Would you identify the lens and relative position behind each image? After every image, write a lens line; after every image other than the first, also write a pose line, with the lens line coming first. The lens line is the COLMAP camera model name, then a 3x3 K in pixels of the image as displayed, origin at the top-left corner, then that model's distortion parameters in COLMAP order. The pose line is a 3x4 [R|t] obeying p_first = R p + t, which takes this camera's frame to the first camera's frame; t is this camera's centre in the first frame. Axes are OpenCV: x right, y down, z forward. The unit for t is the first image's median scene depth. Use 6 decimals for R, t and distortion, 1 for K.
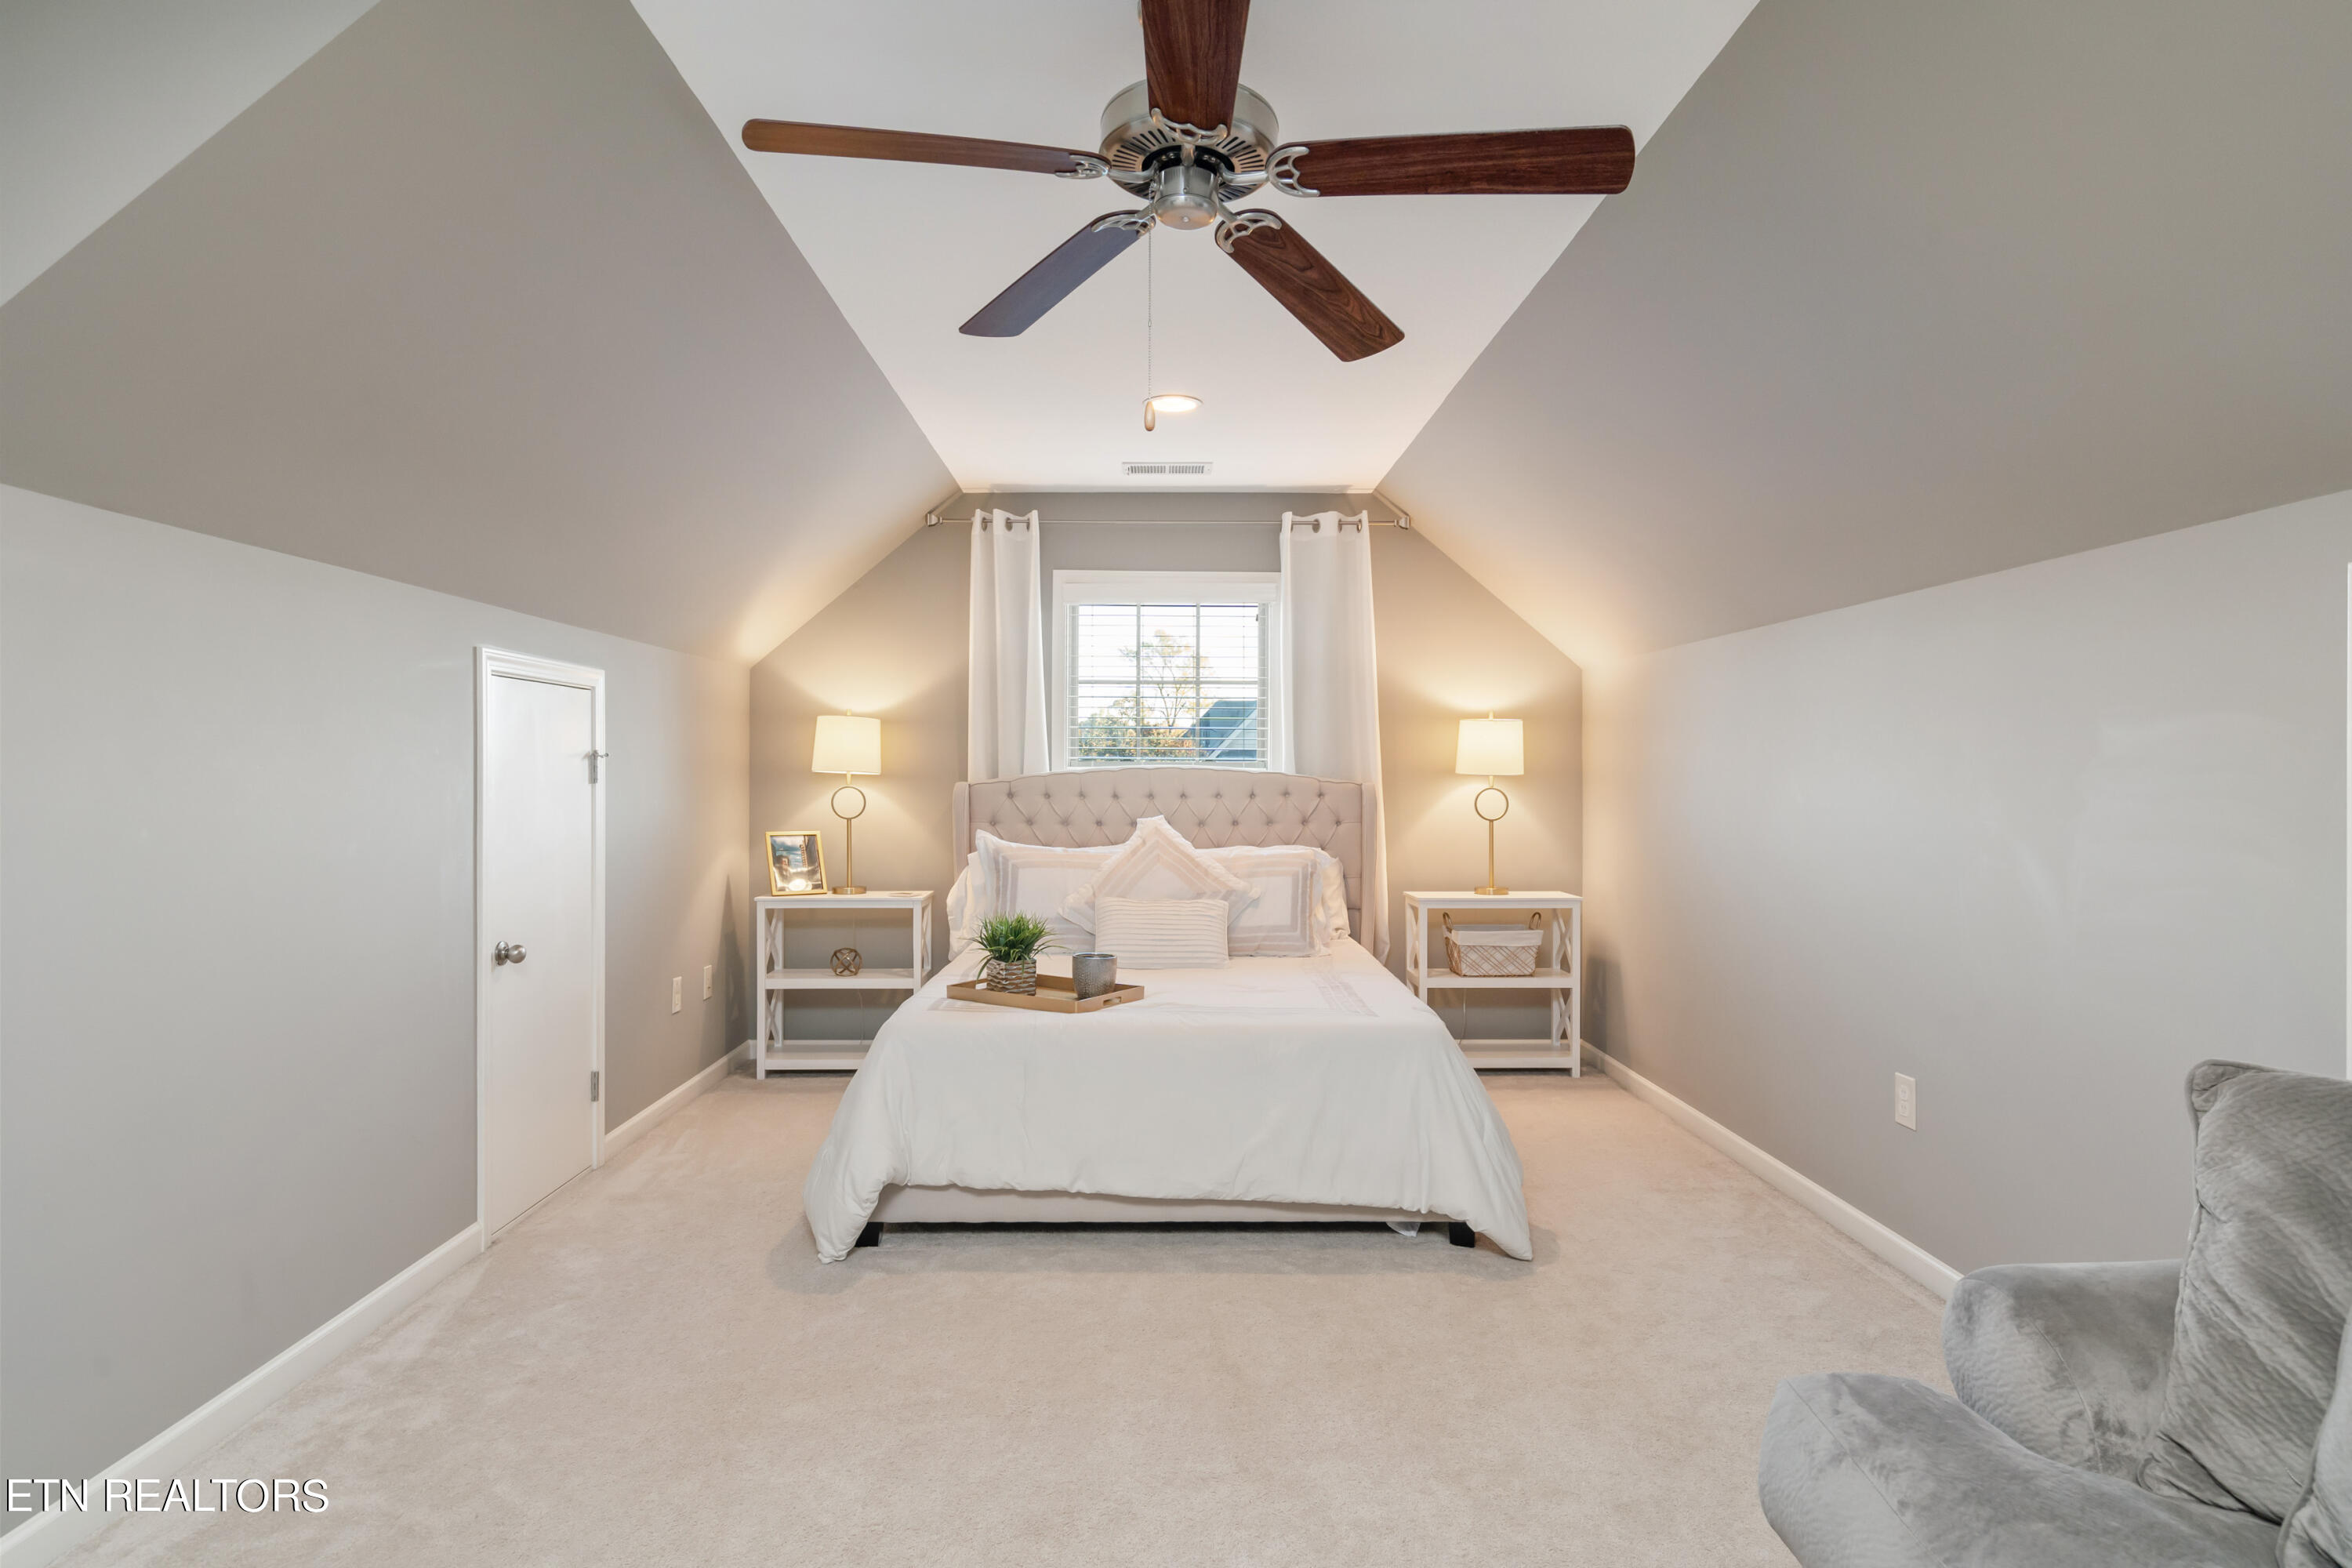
lens RADIAL K [[1294.5, 0, 1172.9], [0, 1294.5, 775.2], [0, 0, 1]] dist [0.013193, -0.000123]
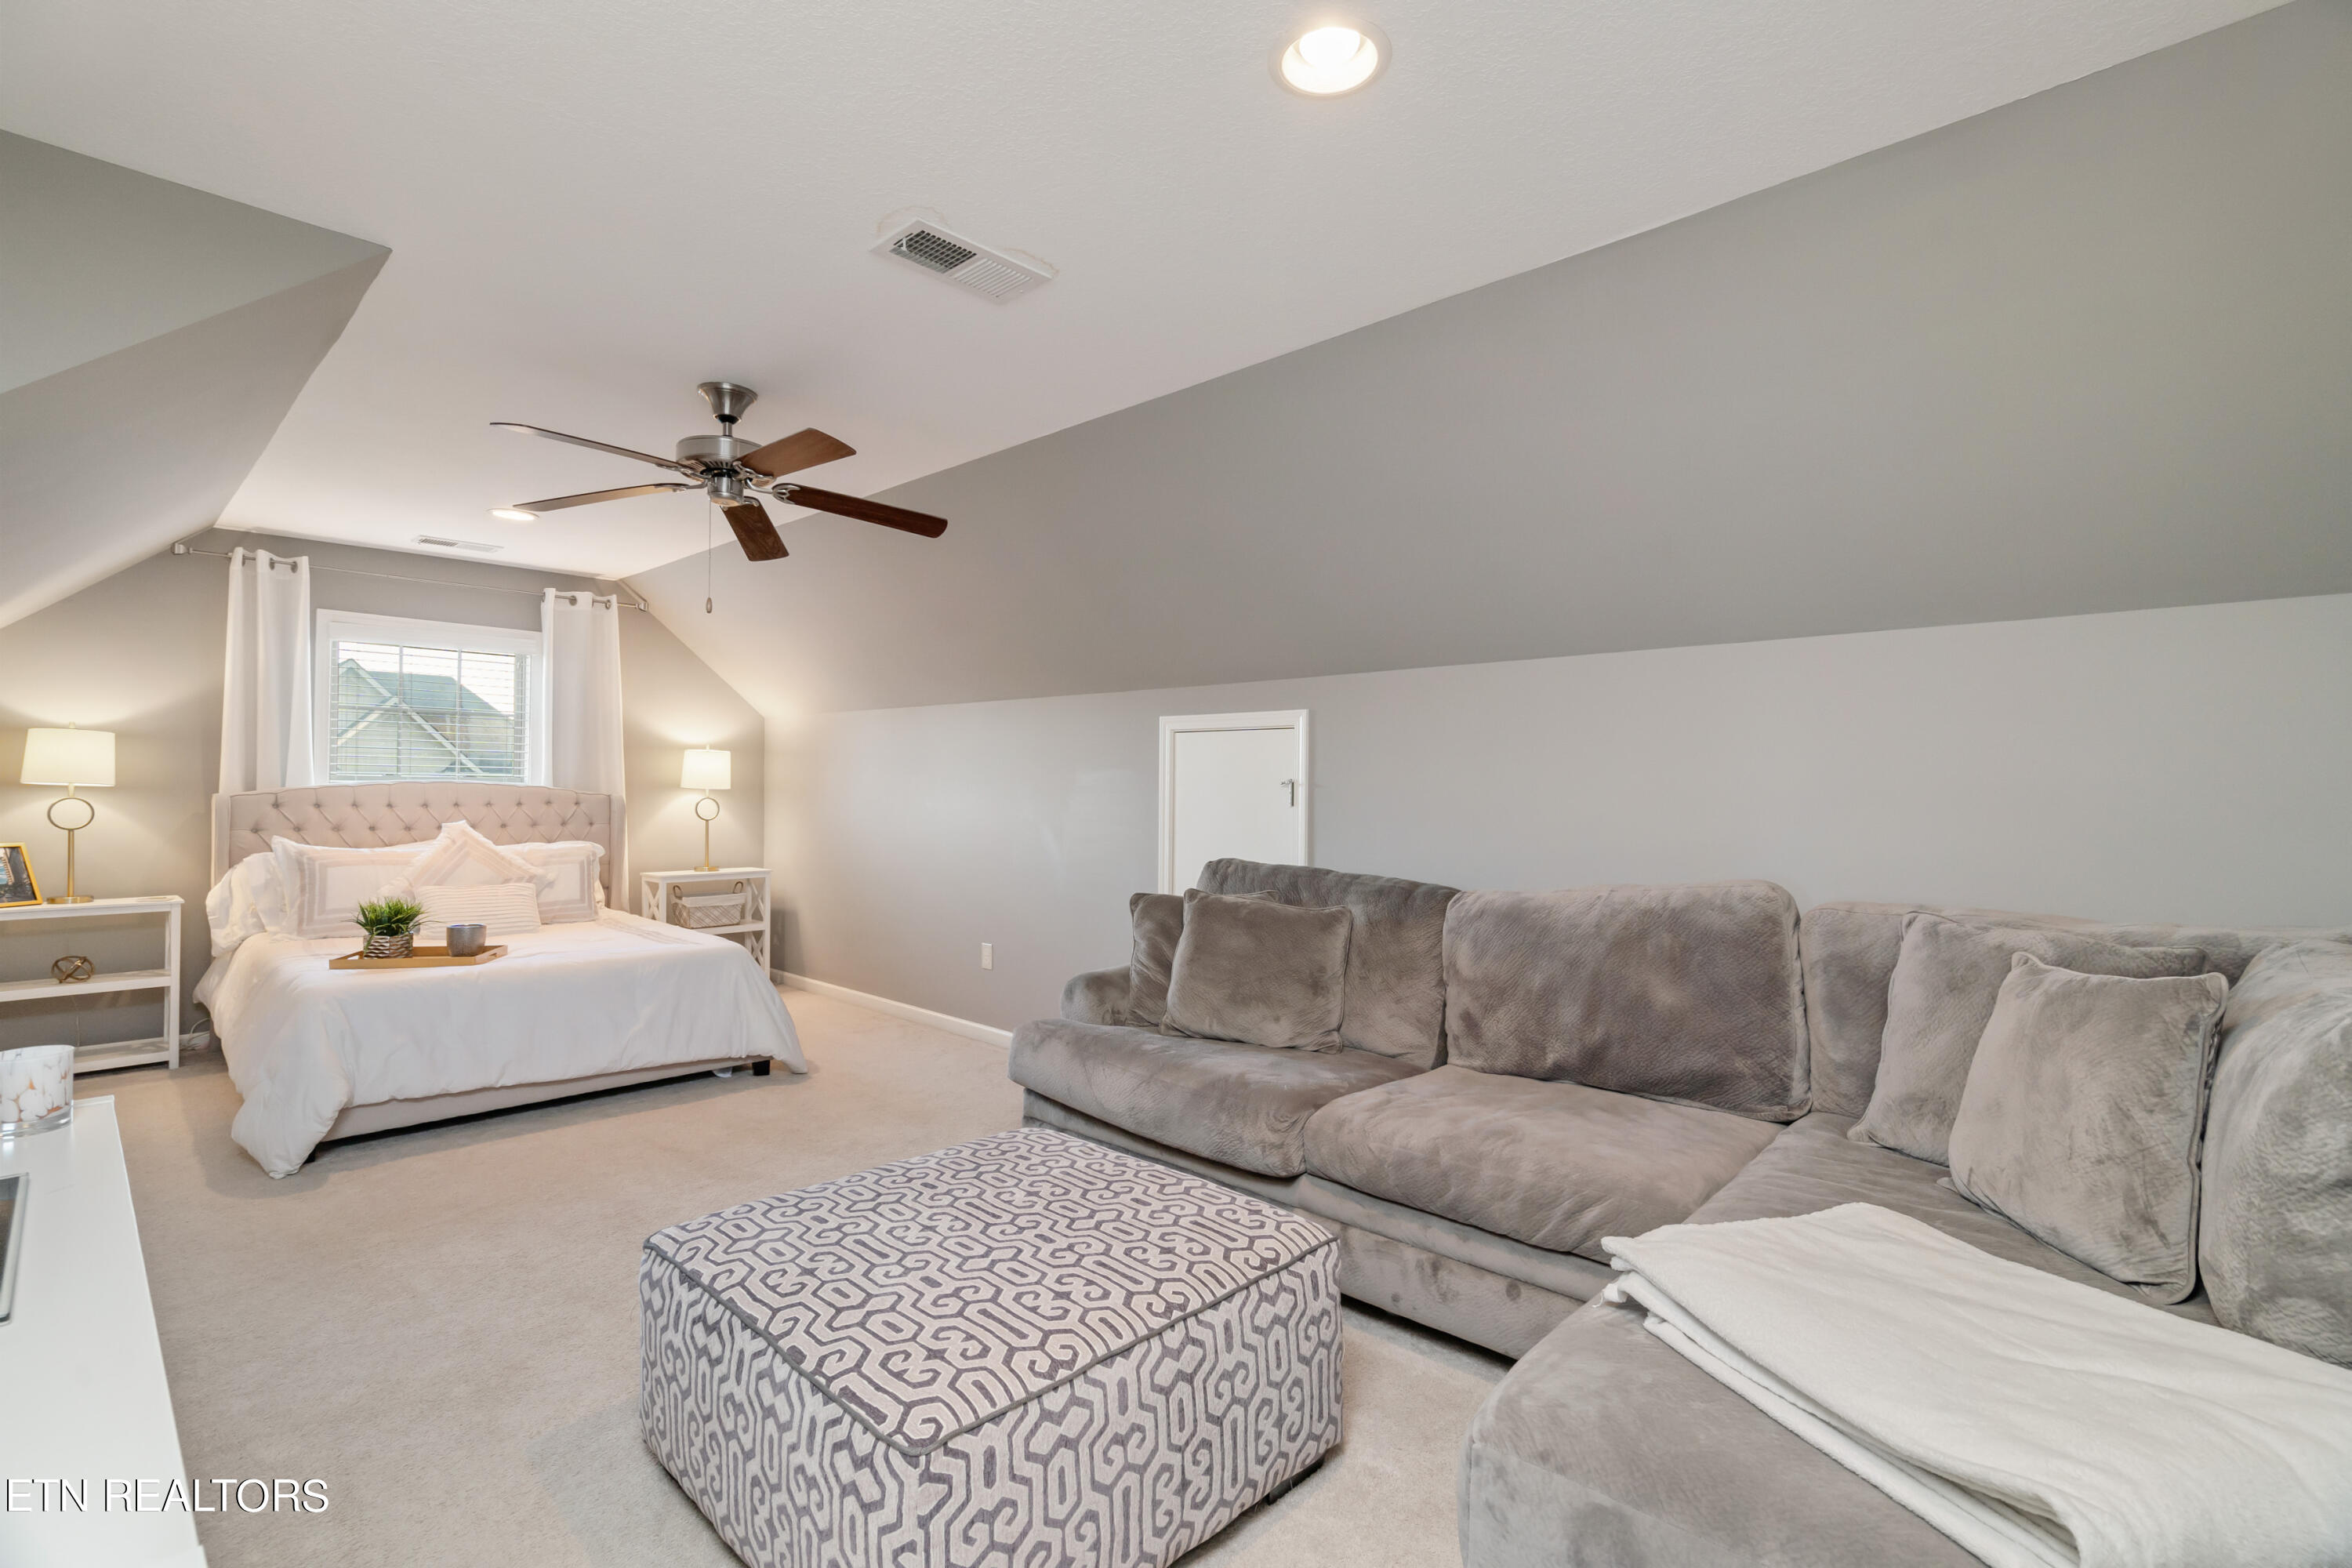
lens RADIAL K [[1084.7, 0, 1176.7], [0, 1084.7, 771.2], [0, 0, 1]] dist [-0.000499, 0.000241]
pose [[0.697538, 0.014536, 0.716401, -0.276467], [-0.007621, 0.999888, -0.012868, -0.008800], [-0.716508, 0.003516, 0.697570, -0.239004]]
